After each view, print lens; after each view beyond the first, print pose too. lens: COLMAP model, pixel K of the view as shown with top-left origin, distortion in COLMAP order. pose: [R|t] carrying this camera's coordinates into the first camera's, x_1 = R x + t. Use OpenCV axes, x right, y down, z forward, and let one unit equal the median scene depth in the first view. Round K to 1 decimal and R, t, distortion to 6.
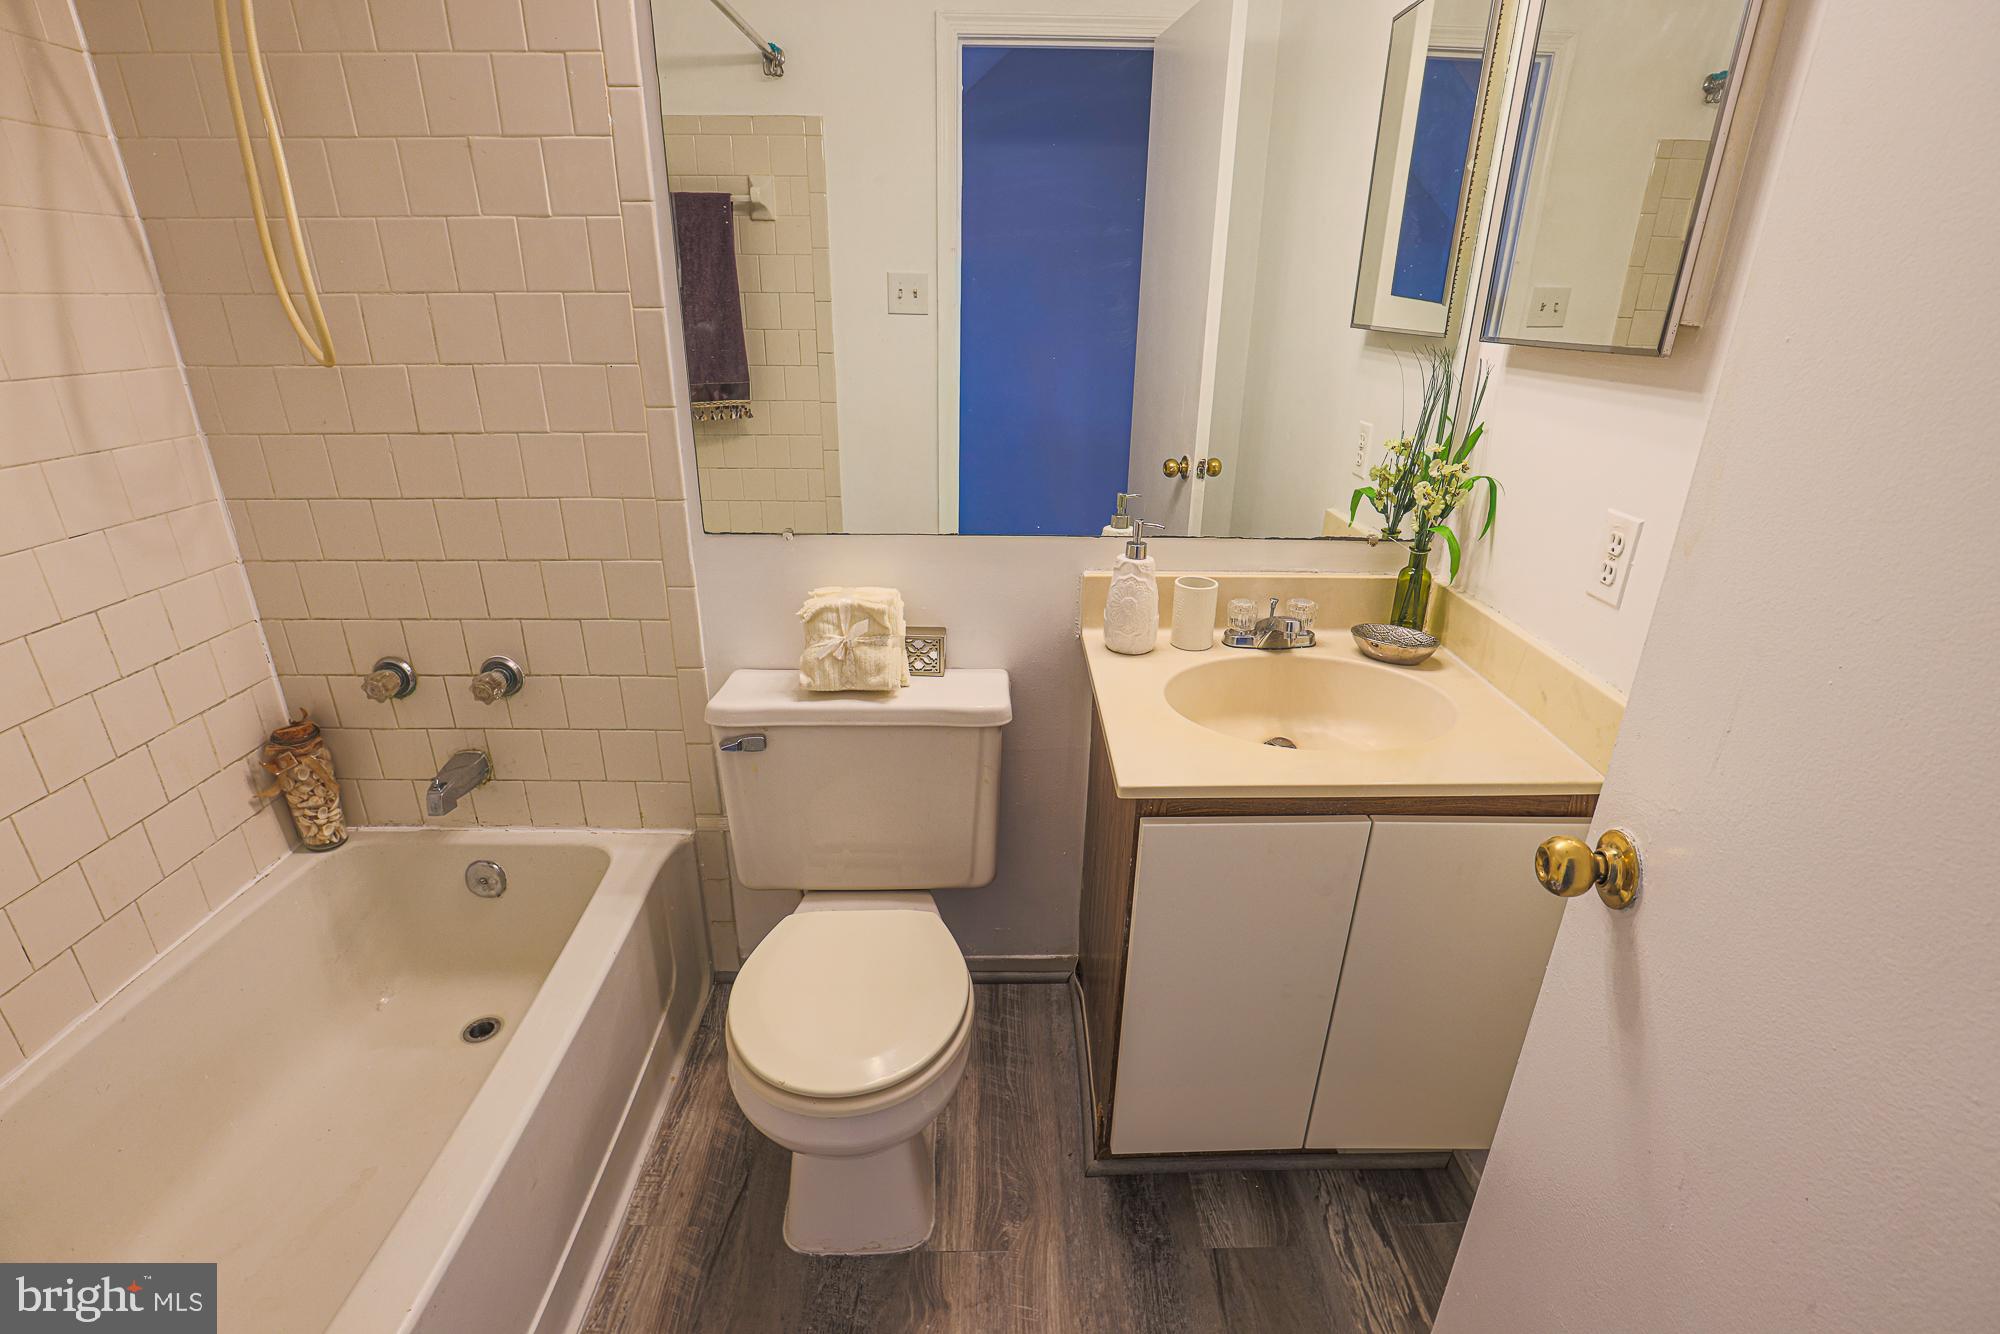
lens RADIAL K [[930.7, 0, 1001.8], [0, 930.7, 651.1], [0, 0, 1]] dist [-0.065733, 0.036017]
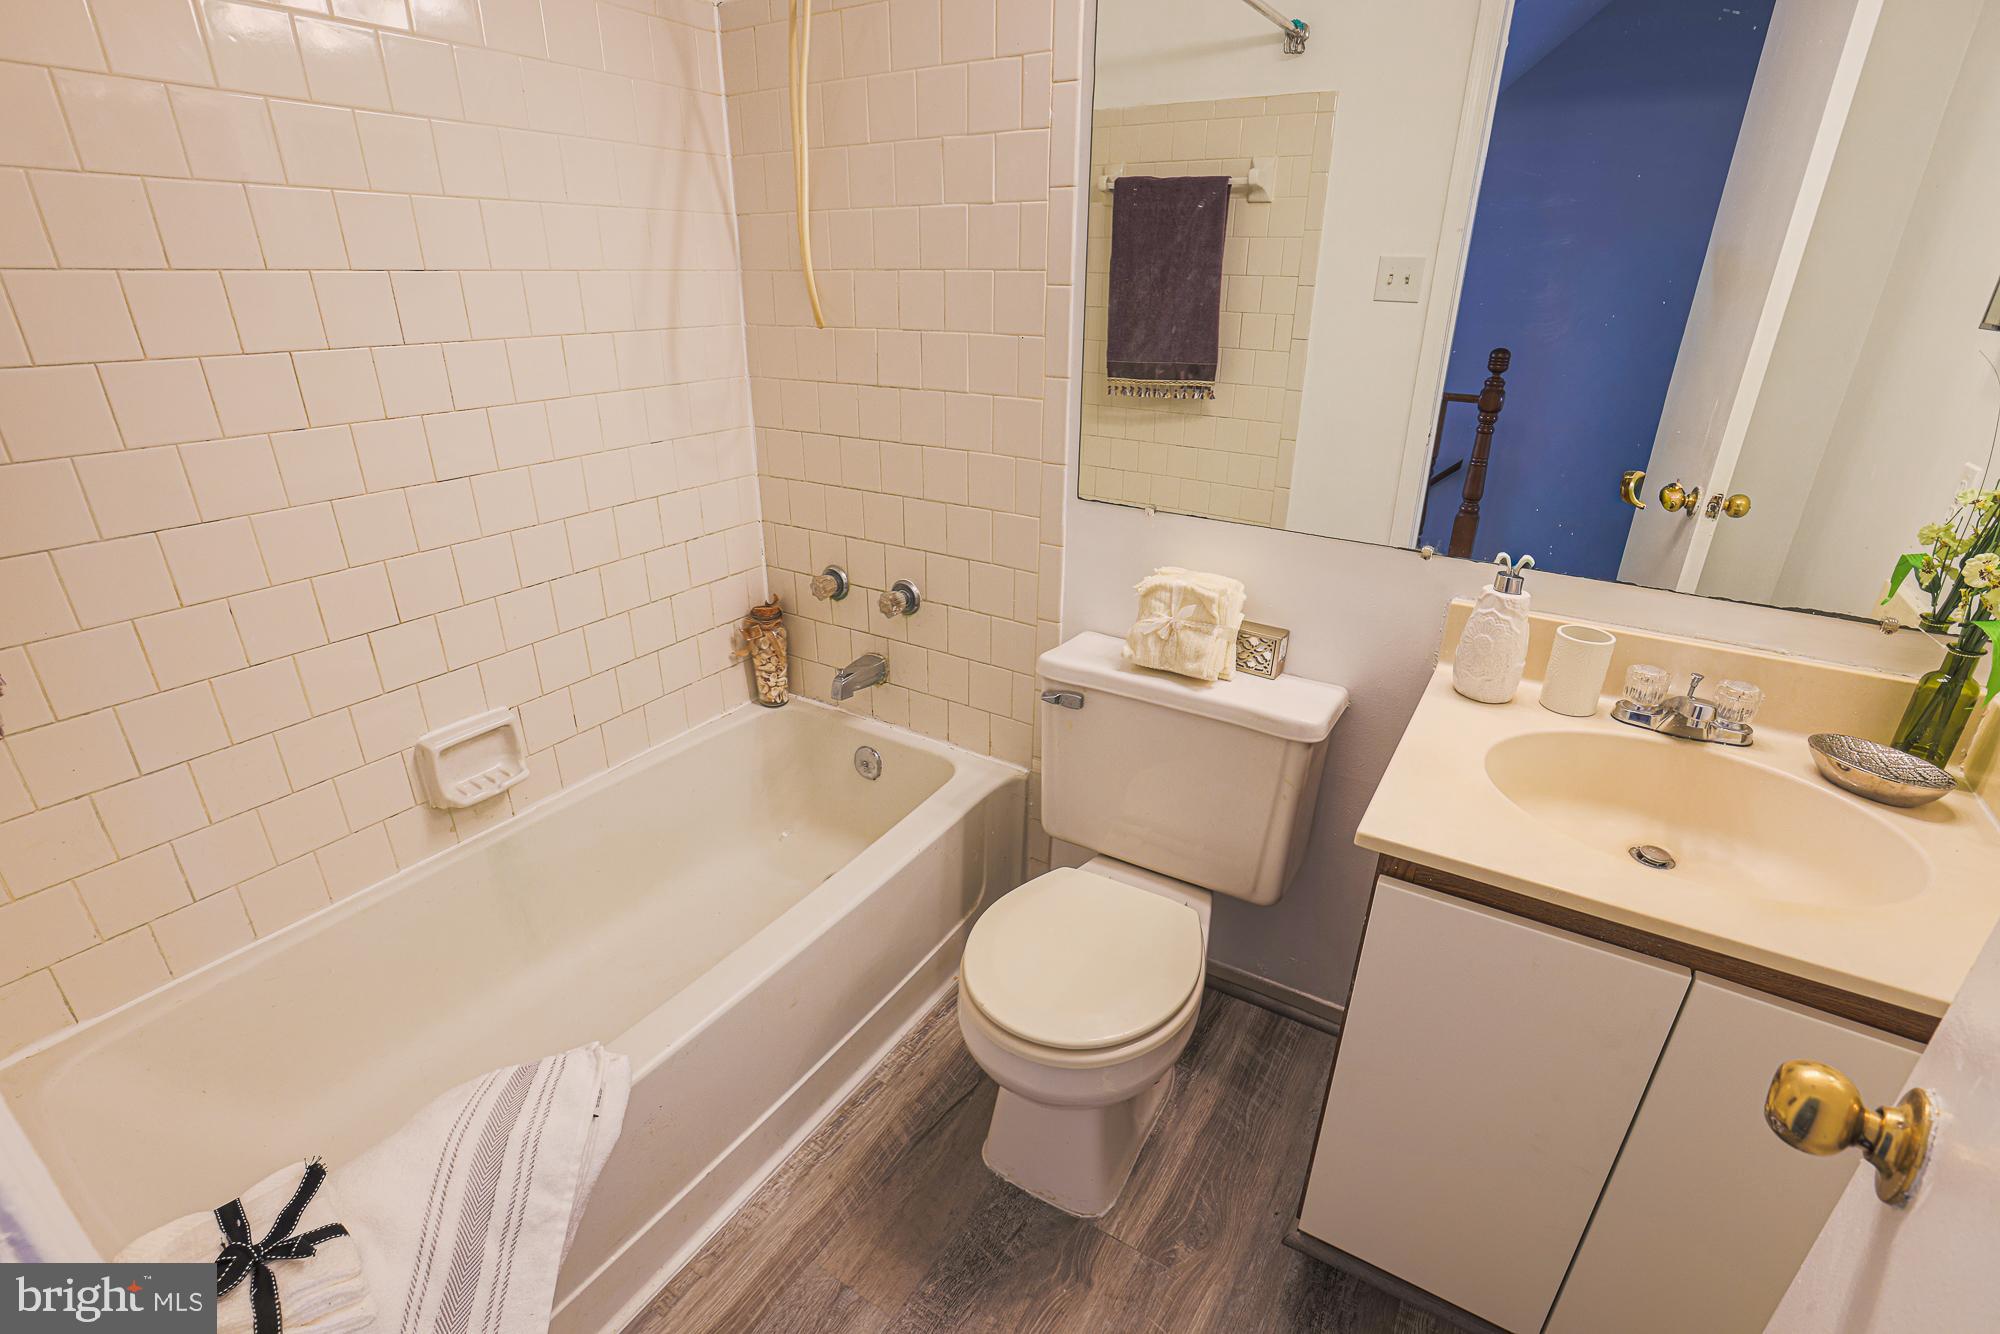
lens RADIAL K [[930.7, 0, 1001.8], [0, 930.7, 651.1], [0, 0, 1]] dist [-0.065733, 0.036017]
pose [[0.837075, 0.205230, -0.507136, 0.189529], [-0.198246, 0.977759, 0.068459, -0.012062], [0.509907, 0.043232, 0.859143, 0.045380]]
